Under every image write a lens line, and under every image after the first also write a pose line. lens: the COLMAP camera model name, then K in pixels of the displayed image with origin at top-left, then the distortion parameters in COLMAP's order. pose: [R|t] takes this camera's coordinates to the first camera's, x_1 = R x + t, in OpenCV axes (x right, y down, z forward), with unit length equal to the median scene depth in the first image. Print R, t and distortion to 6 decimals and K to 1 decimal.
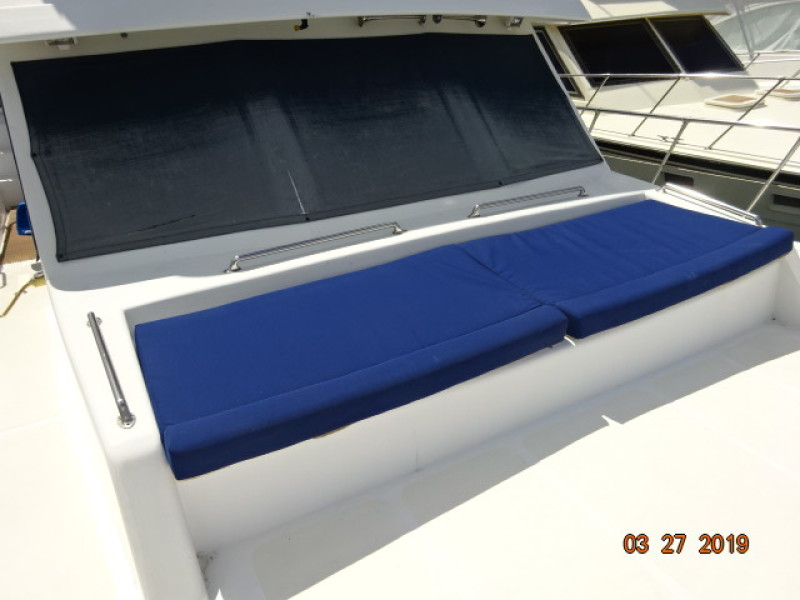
lens RADIAL K [[590.7, 0, 399.2], [0, 590.7, 299.3], [0, 0, 1]] dist [0.005216, 0.000838]
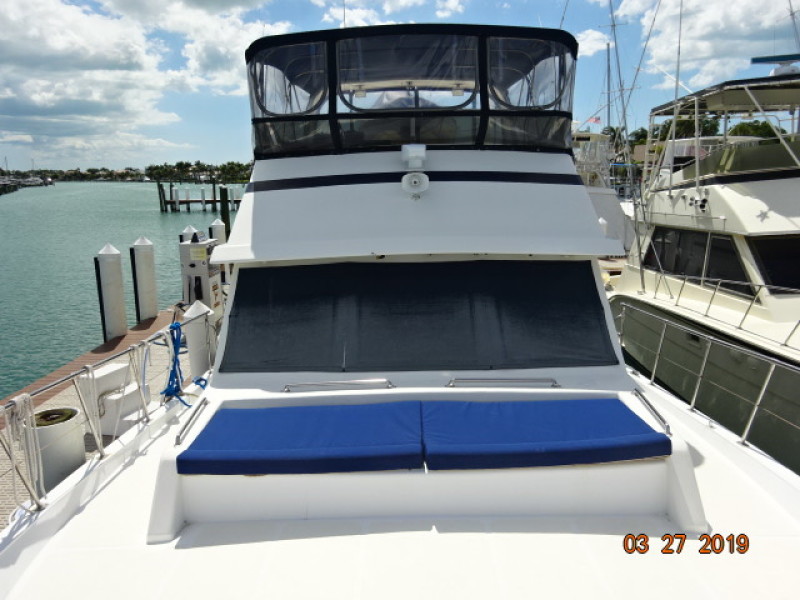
lens RADIAL K [[590.7, 0, 400.2], [0, 590.7, 300.9], [0, 0, 1]] dist [0.005216, 0.000838]
pose [[0.866671, 0.091361, -0.490444, 0.722470], [-0.215724, 0.955057, -0.203298, -0.017900], [0.449828, 0.281992, 0.847428, -0.355964]]
